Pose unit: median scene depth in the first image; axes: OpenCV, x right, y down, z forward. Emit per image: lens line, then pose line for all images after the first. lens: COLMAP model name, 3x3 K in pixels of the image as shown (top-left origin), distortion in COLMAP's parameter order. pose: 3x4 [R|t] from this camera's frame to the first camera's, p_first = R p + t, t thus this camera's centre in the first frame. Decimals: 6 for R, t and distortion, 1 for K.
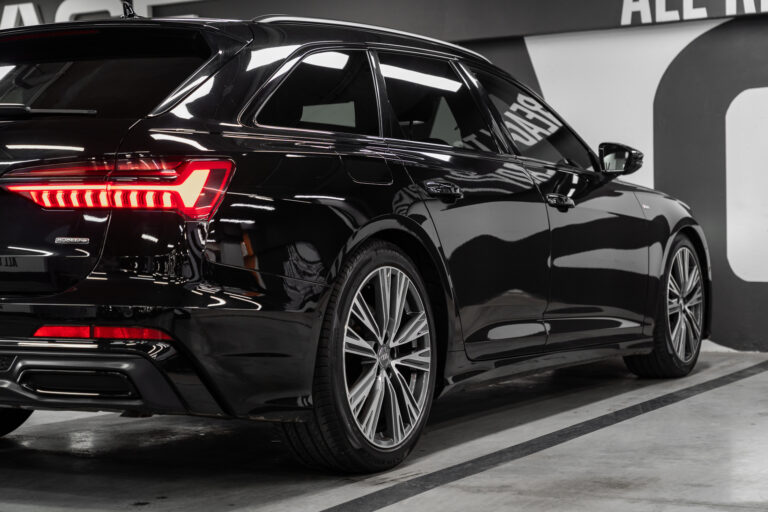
lens RADIAL K [[1432.2, 0, 385.8], [0, 1432.2, 273.4], [0, 0, 1]] dist [0.050052, 0.104007]
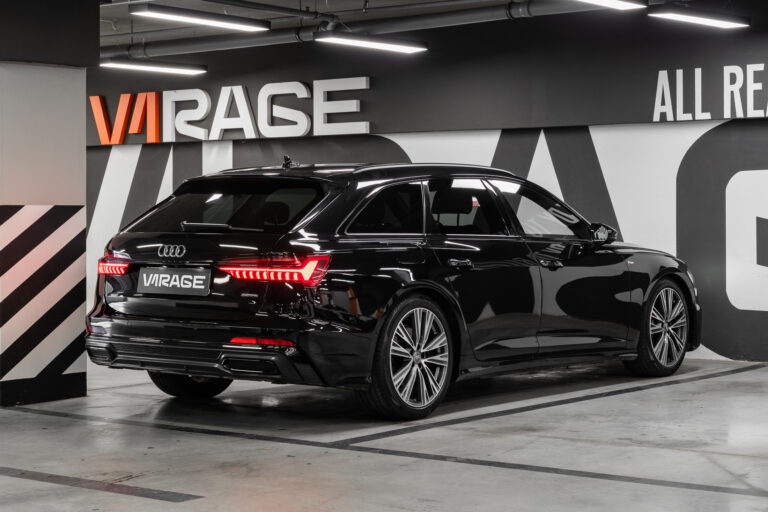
lens RADIAL K [[1528.6, 0, 386.7], [0, 1528.6, 243.5], [0, 0, 1]] dist [0.028739, 0.080174]
pose [[0.988878, 0.015780, -0.147890, 0.245347], [-0.017830, 0.999762, -0.012546, -0.061528], [0.147657, 0.015044, 0.988924, -0.932908]]
